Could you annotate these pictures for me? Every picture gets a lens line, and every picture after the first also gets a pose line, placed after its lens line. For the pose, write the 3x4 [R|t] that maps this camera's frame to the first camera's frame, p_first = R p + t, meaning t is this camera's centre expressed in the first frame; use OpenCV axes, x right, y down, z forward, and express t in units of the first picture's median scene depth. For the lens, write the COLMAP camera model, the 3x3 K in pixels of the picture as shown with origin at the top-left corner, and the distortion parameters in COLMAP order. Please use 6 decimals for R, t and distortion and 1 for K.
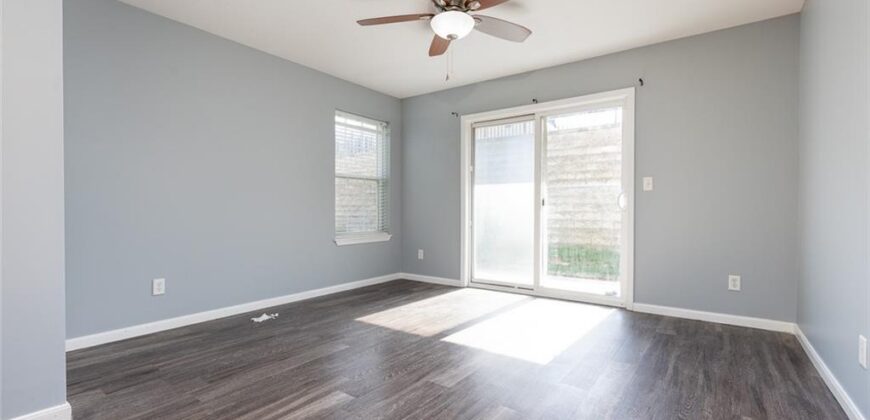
lens RADIAL K [[384.0, 0, 437.8], [0, 384.0, 211.6], [0, 0, 1]] dist [0.002104, 0.000287]
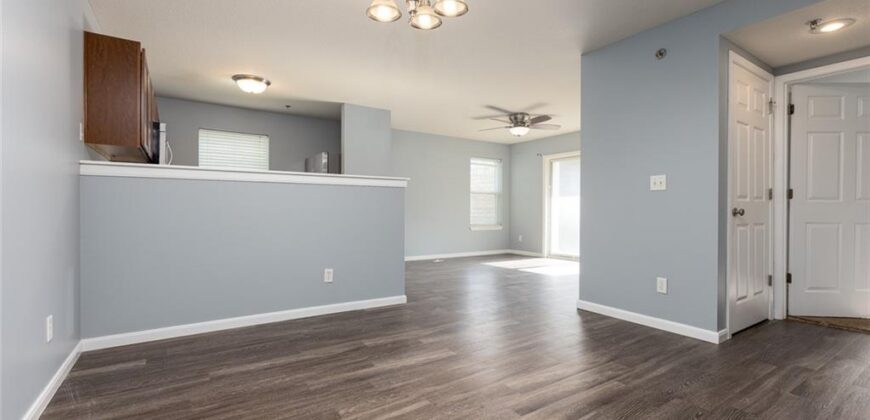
lens RADIAL K [[384.0, 0, 437.8], [0, 384.0, 211.6], [0, 0, 1]] dist [0.002104, 0.000287]
pose [[0.940009, 0.001484, -0.341146, 0.199331], [-0.003407, 0.999982, -0.005039, 0.005466], [0.341133, 0.005899, 0.939997, -0.729674]]
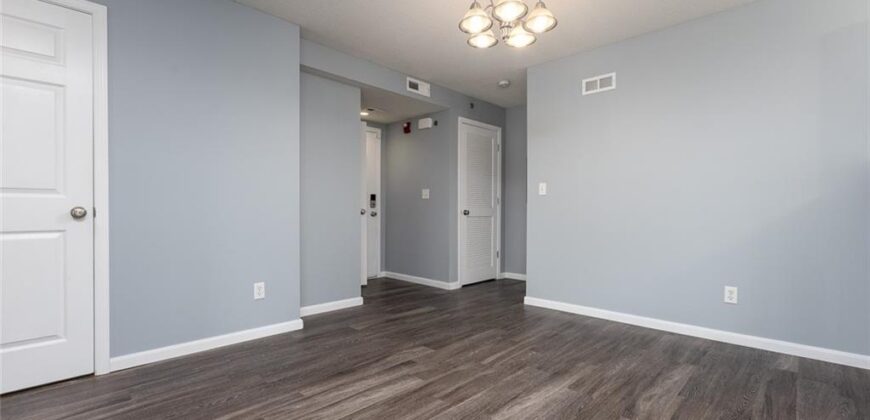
lens RADIAL K [[384.0, 0, 437.8], [0, 384.0, 211.6], [0, 0, 1]] dist [0.002104, 0.000287]
pose [[-0.990931, -0.007083, 0.134182, 0.046787], [-0.005754, 0.999931, 0.010288, -0.003248], [-0.134245, 0.009423, -0.990903, 0.145513]]
